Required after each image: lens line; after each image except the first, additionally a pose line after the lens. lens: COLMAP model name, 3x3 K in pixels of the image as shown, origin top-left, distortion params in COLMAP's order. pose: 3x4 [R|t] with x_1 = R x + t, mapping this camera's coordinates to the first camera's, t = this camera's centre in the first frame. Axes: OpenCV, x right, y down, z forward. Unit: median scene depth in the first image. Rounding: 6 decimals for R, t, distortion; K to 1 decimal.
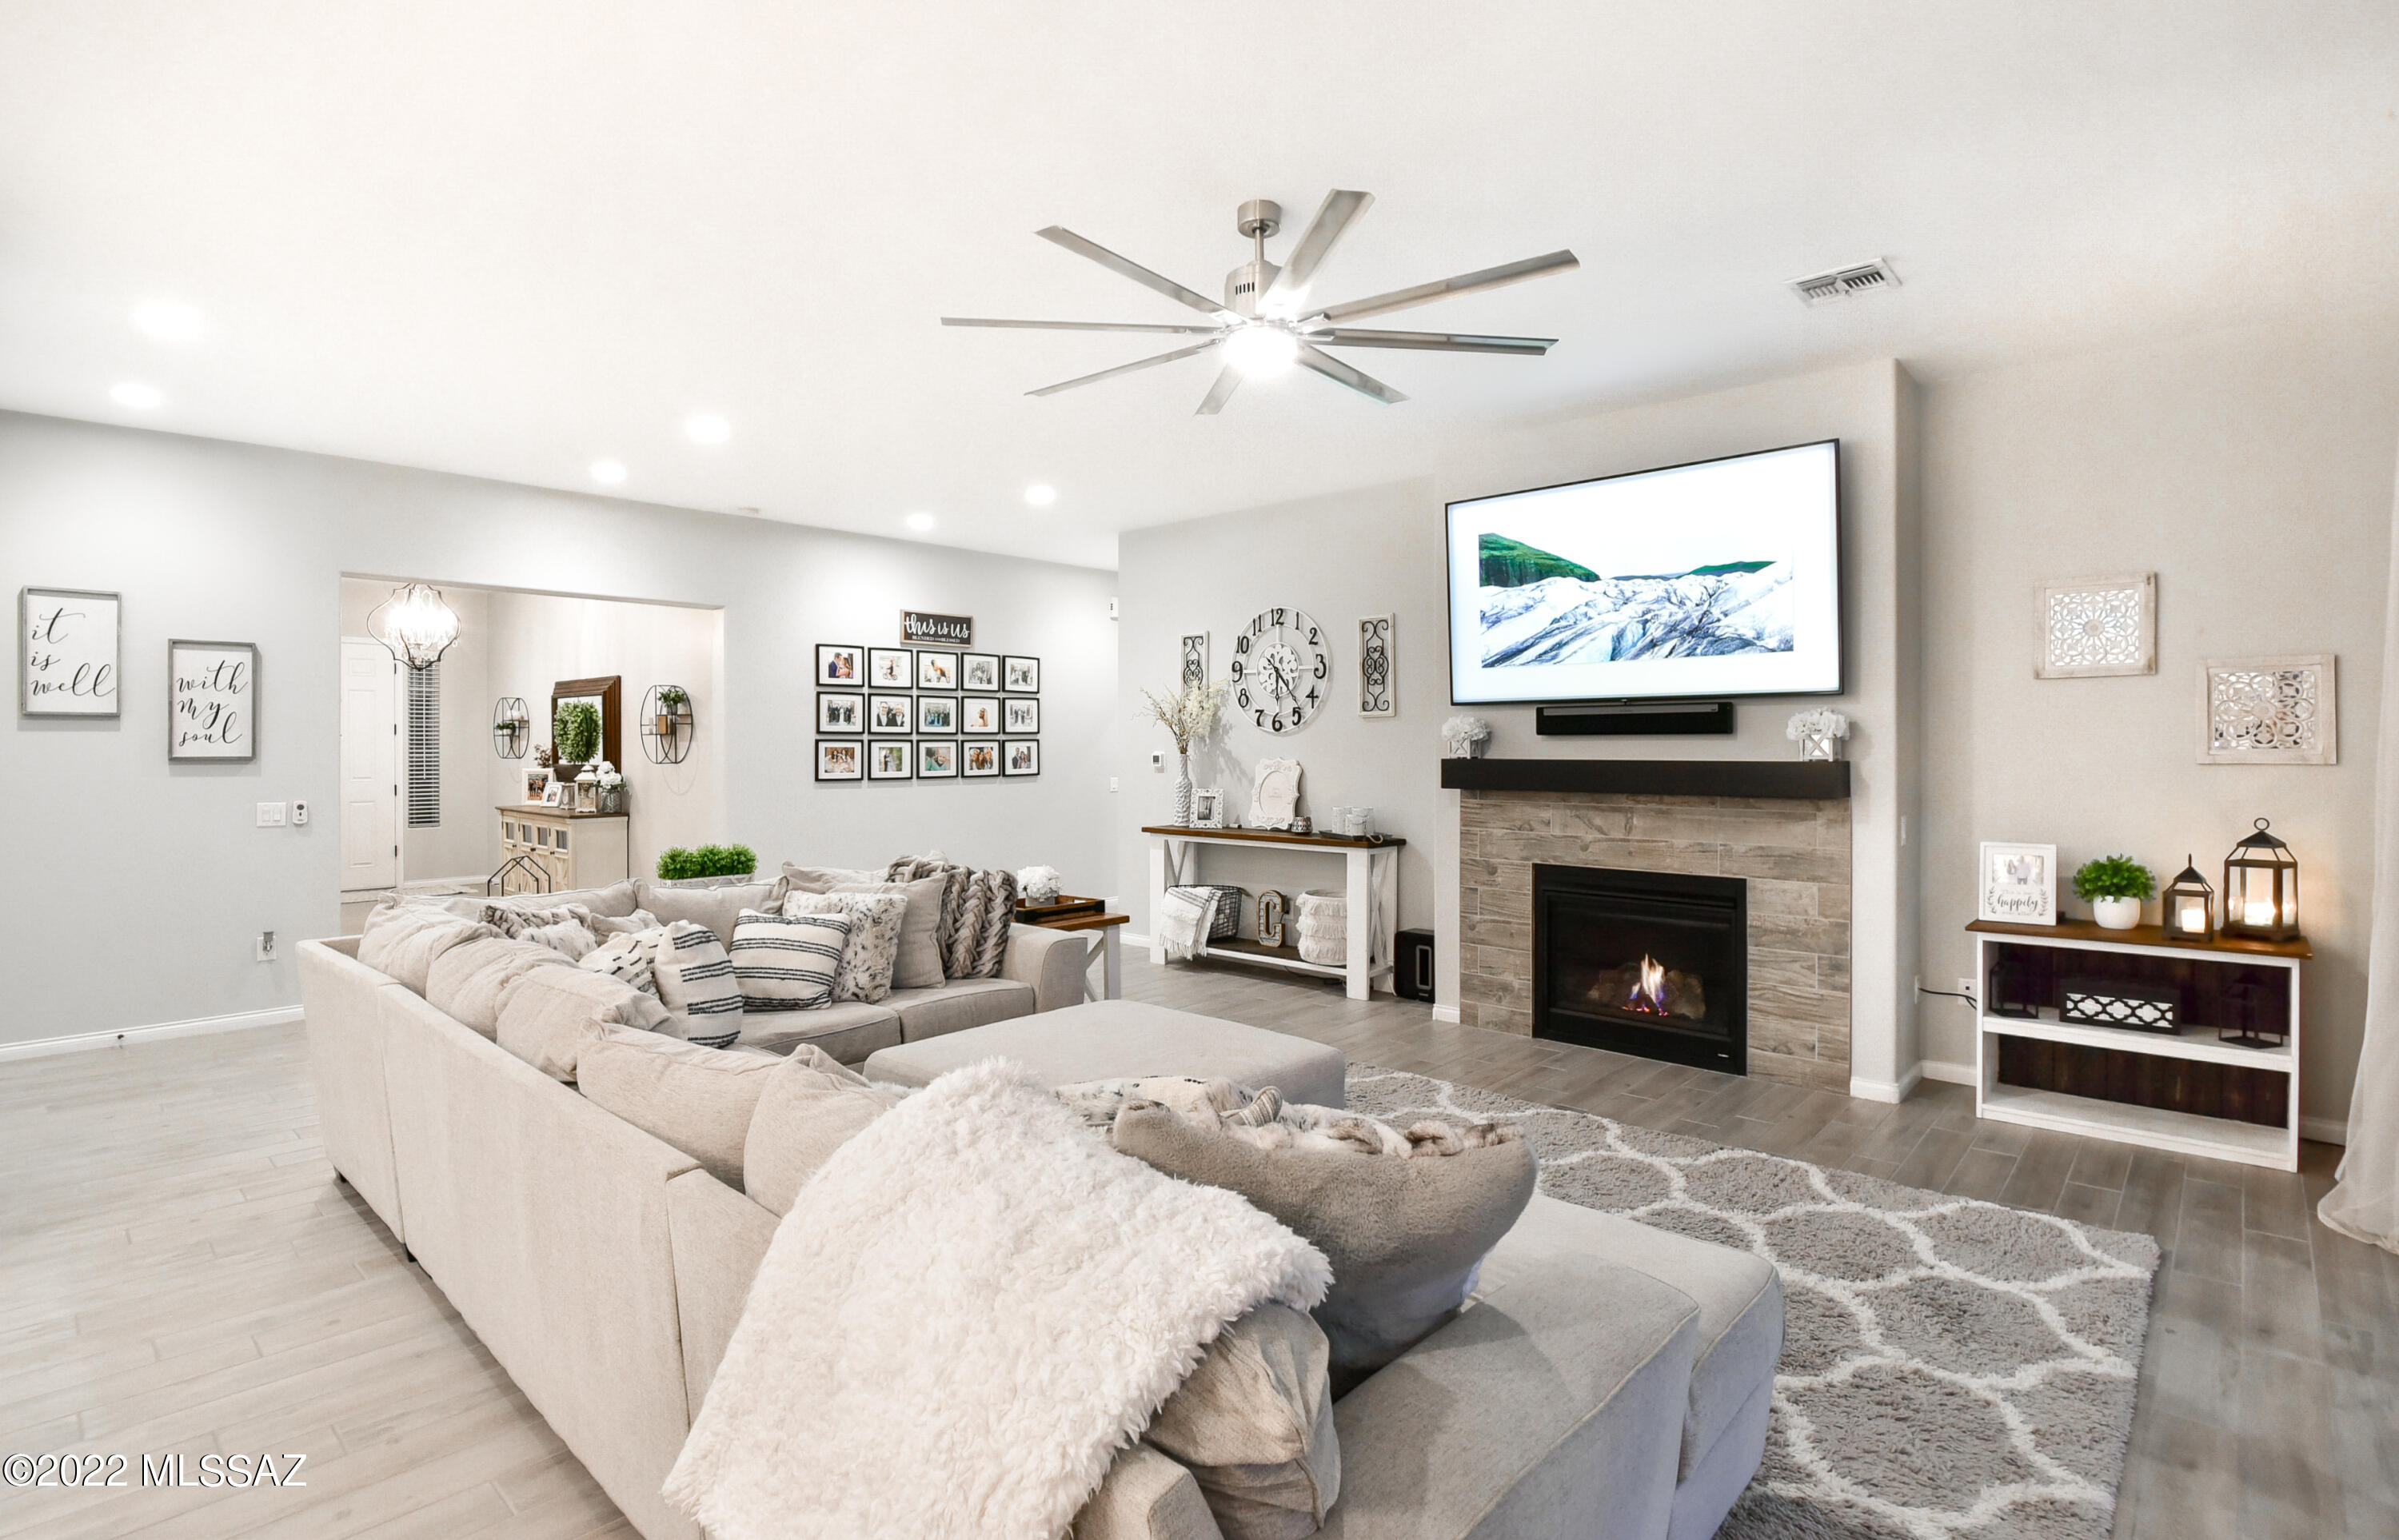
lens RADIAL K [[1152.0, 0, 1227.3], [0, 1152.0, 716.1], [0, 0, 1]] dist [-0.025588, -0.000060]
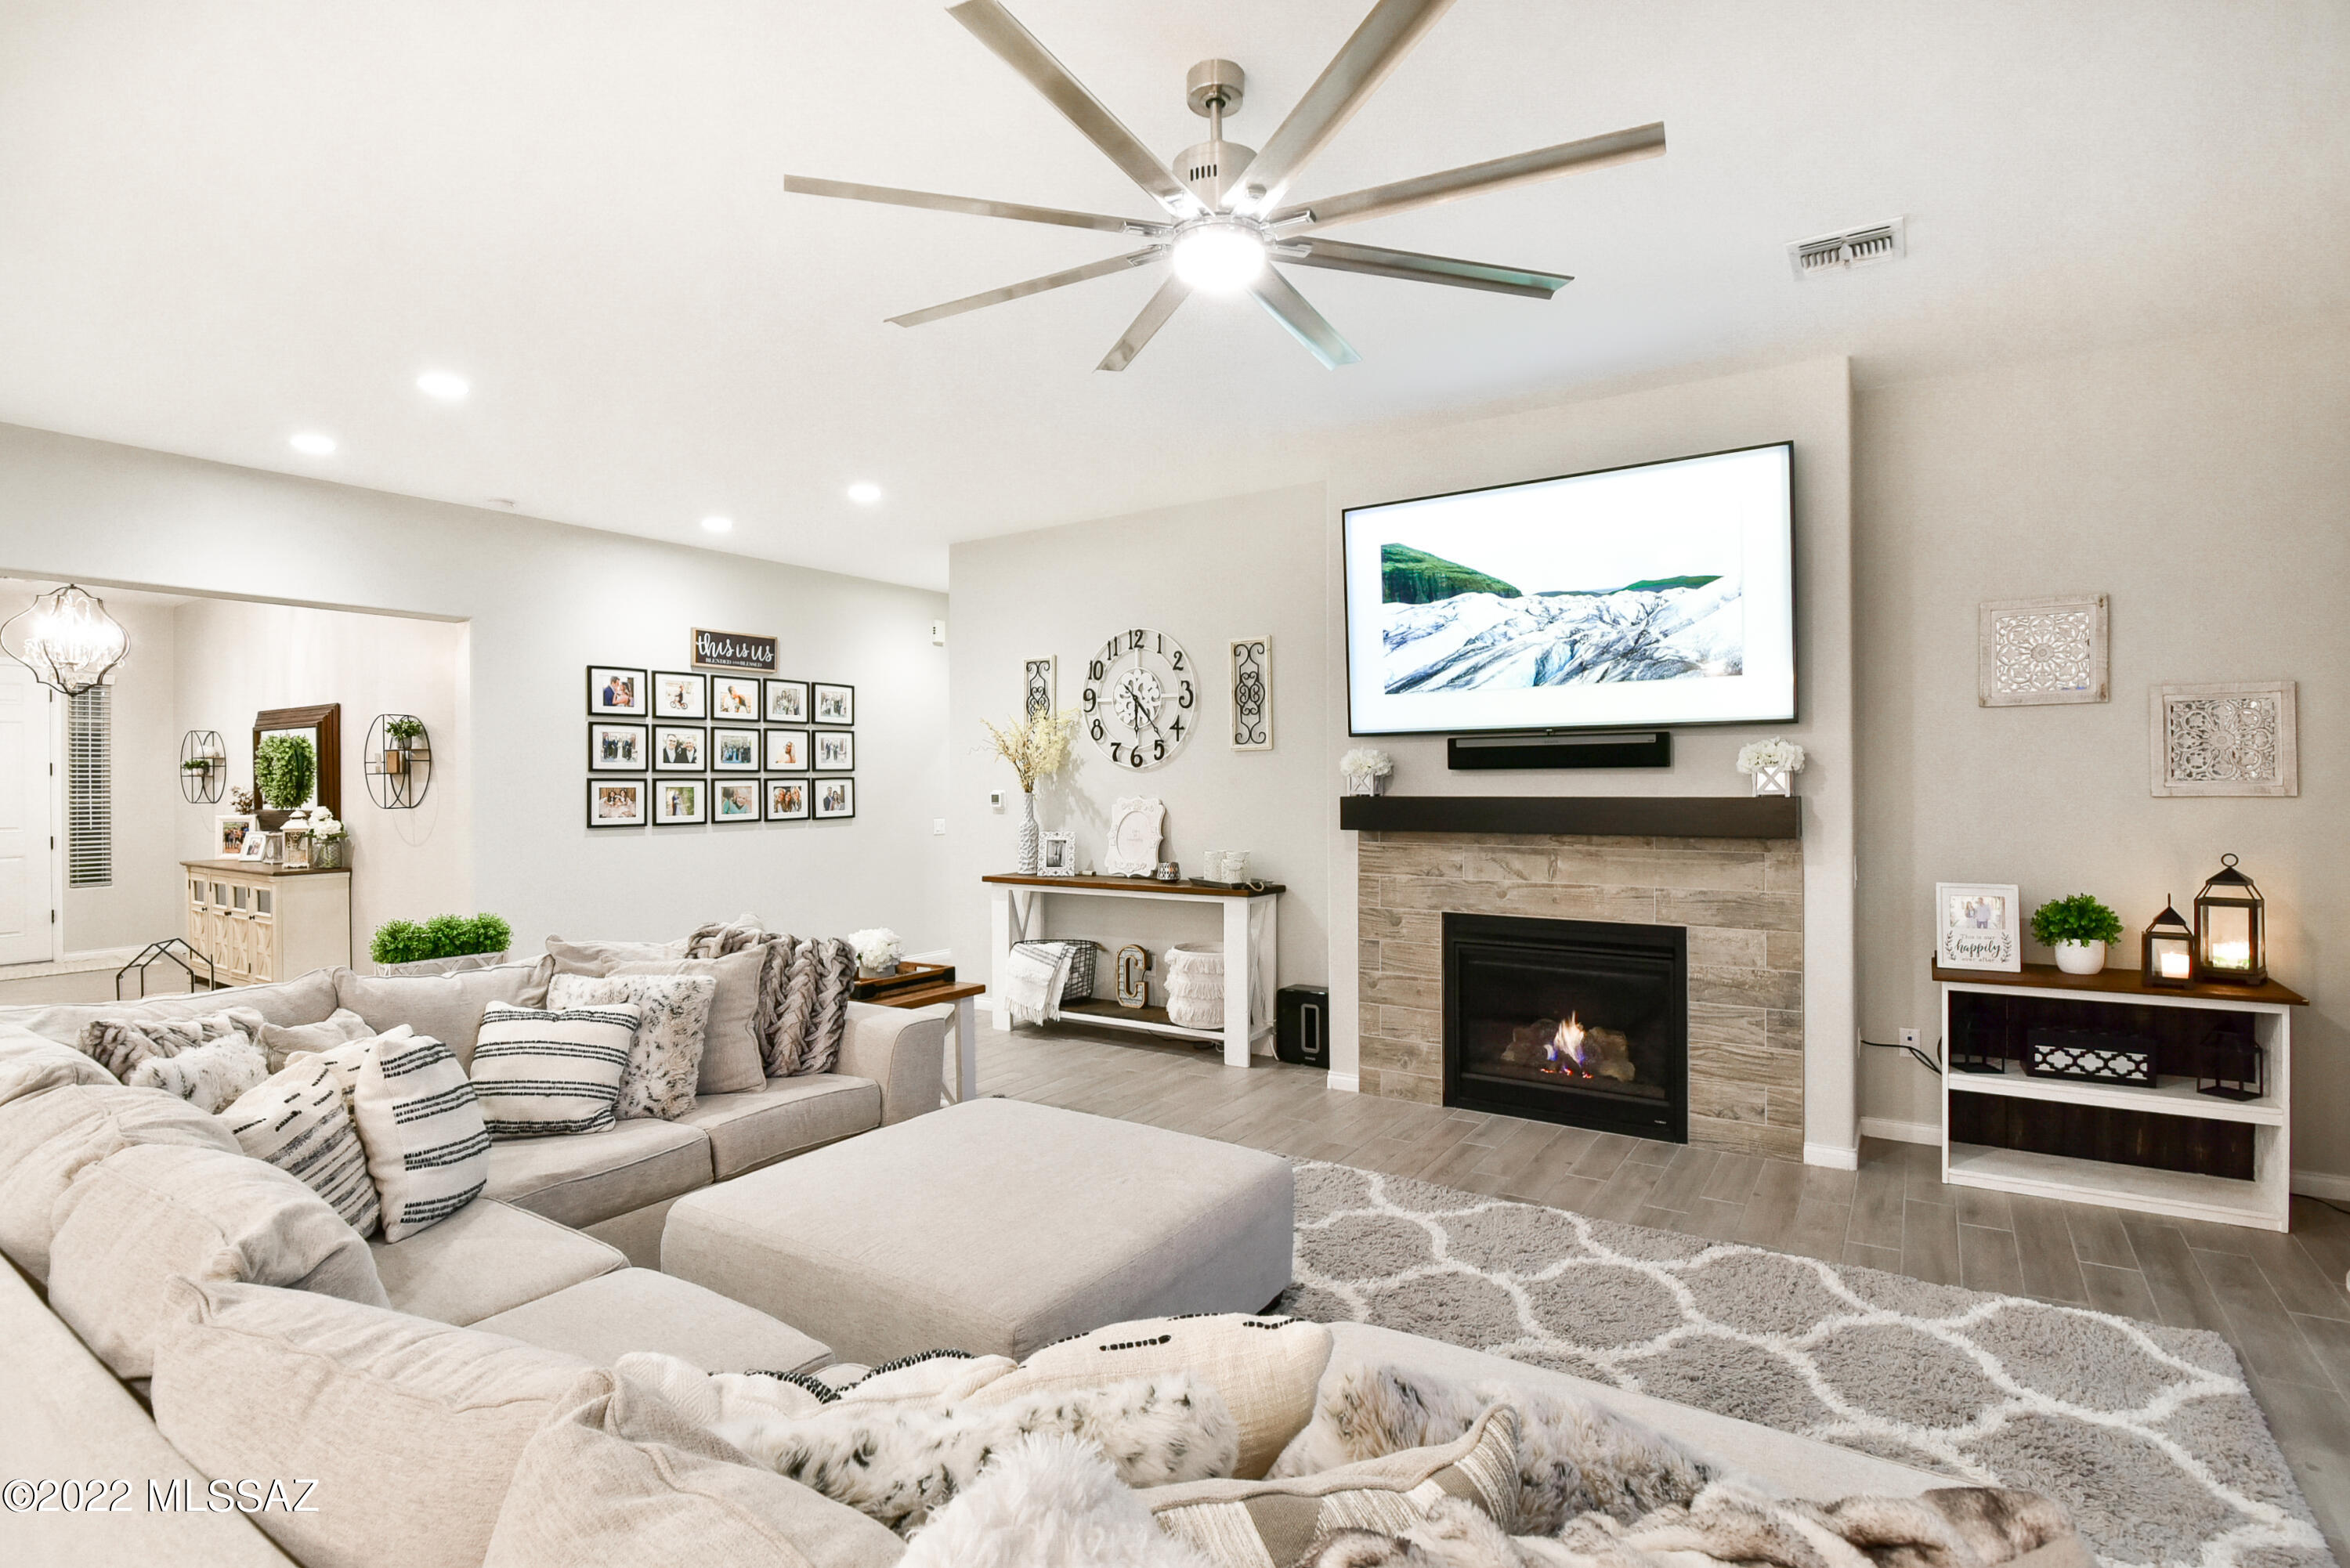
lens RADIAL K [[1116.2, 0, 1180.4], [0, 1116.2, 761.3], [0, 0, 1]] dist [-0.022887, -0.001691]
pose [[0.988810, -0.003009, 0.149147, -0.067835], [0.001998, 0.999974, 0.006925, 0.003844], [-0.149164, -0.006549, 0.988791, 0.177616]]
